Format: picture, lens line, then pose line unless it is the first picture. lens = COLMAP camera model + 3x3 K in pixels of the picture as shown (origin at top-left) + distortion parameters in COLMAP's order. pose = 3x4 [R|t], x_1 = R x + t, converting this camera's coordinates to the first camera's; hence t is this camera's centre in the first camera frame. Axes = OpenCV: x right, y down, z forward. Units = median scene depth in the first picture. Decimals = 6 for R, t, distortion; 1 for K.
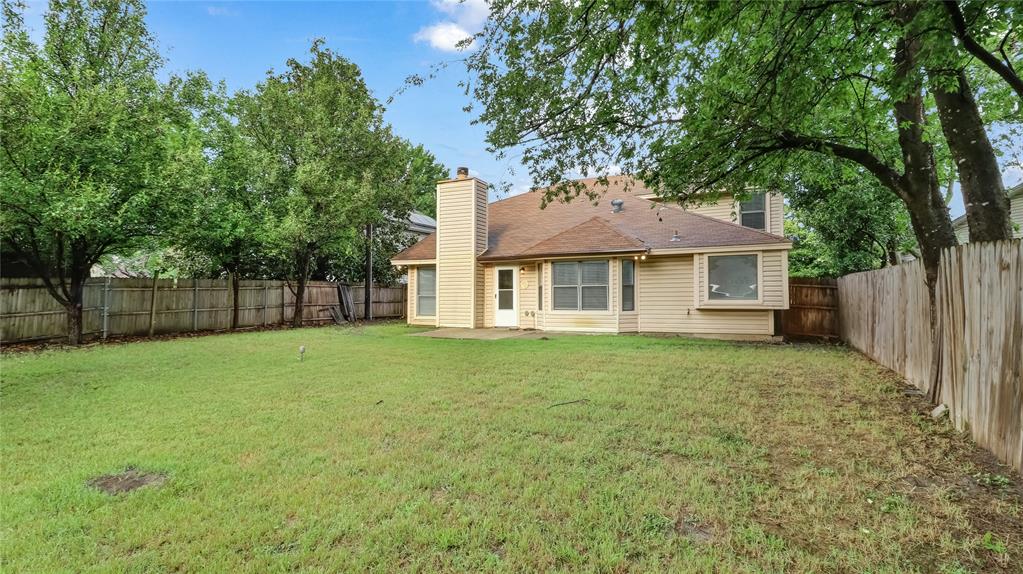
lens RADIAL K [[478.2, 0, 528.4], [0, 478.2, 260.9], [0, 0, 1]] dist [-0.000931, -0.000425]
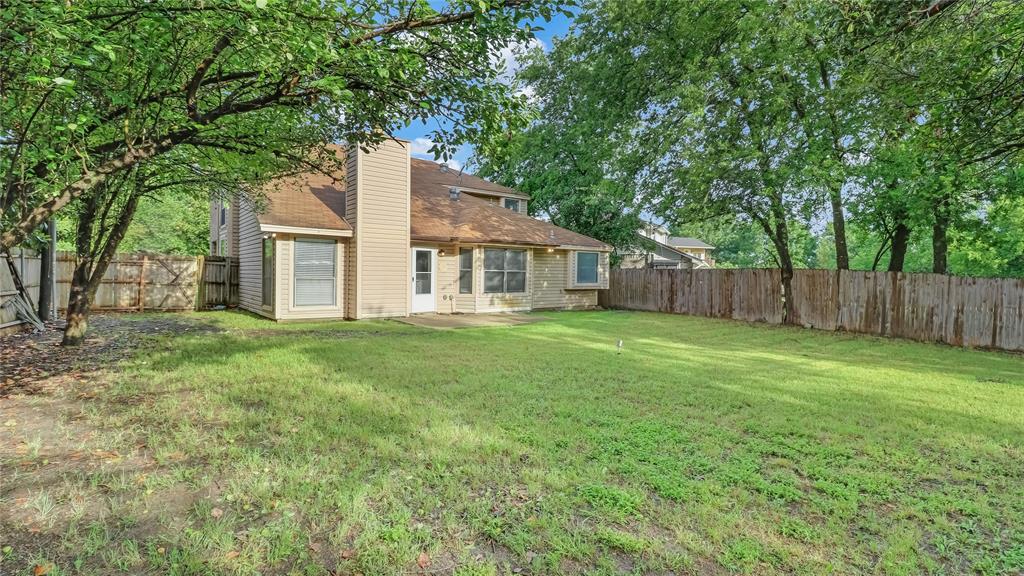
lens RADIAL K [[465.5, 0, 512.0], [0, 465.5, 288.0], [0, 0, 1]] dist [0.000657, -0.000043]
pose [[0.441990, -0.018405, 0.896831, -0.839806], [-0.080440, 0.994948, 0.060063, 0.024414], [-0.893406, -0.098688, 0.438277, 0.492740]]
